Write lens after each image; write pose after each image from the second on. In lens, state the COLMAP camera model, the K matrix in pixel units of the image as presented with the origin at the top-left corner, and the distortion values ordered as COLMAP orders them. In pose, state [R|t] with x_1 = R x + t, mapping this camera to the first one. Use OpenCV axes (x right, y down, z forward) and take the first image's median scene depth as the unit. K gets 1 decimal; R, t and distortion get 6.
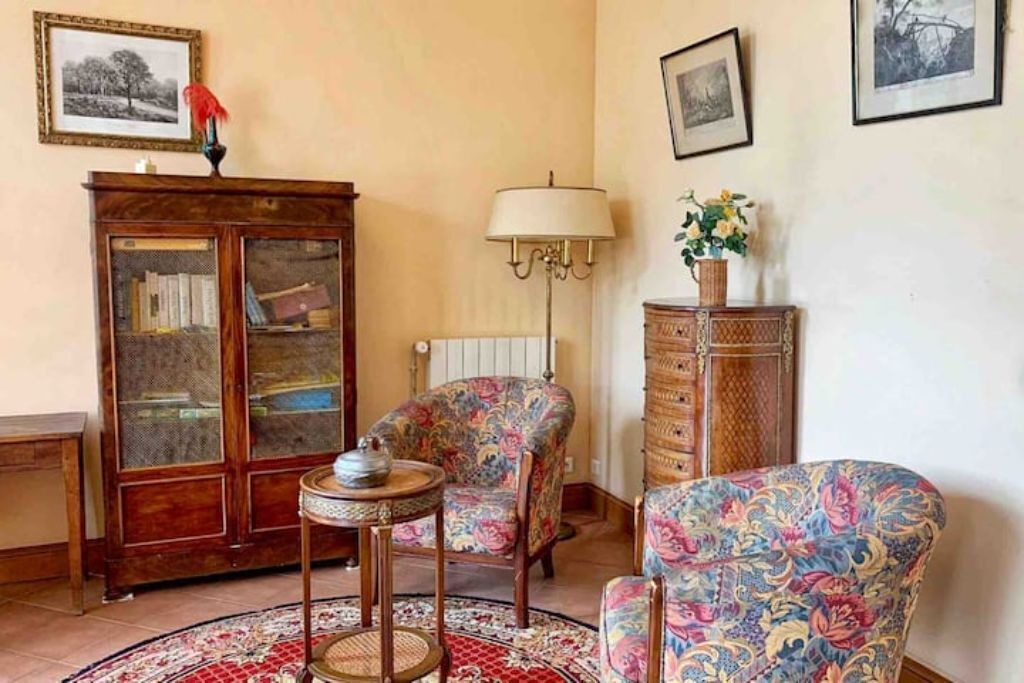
lens RADIAL K [[937.6, 0, 513.1], [0, 937.6, 332.2], [0, 0, 1]] dist [-0.041649, -0.022440]
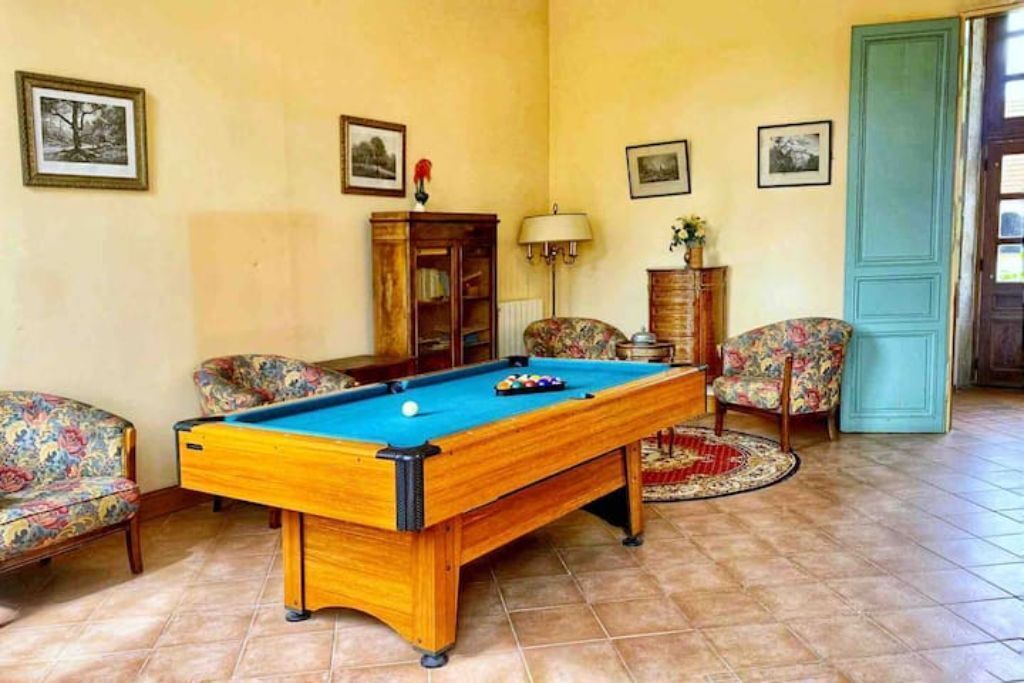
lens RADIAL K [[937.6, 0, 510.5], [0, 937.6, 346.3], [0, 0, 1]] dist [-0.041649, -0.022440]
pose [[0.851136, -0.094792, 0.516316, -1.161429], [0.089694, 0.995358, 0.034882, 0.034745], [-0.517226, 0.016621, 0.855688, -0.581449]]
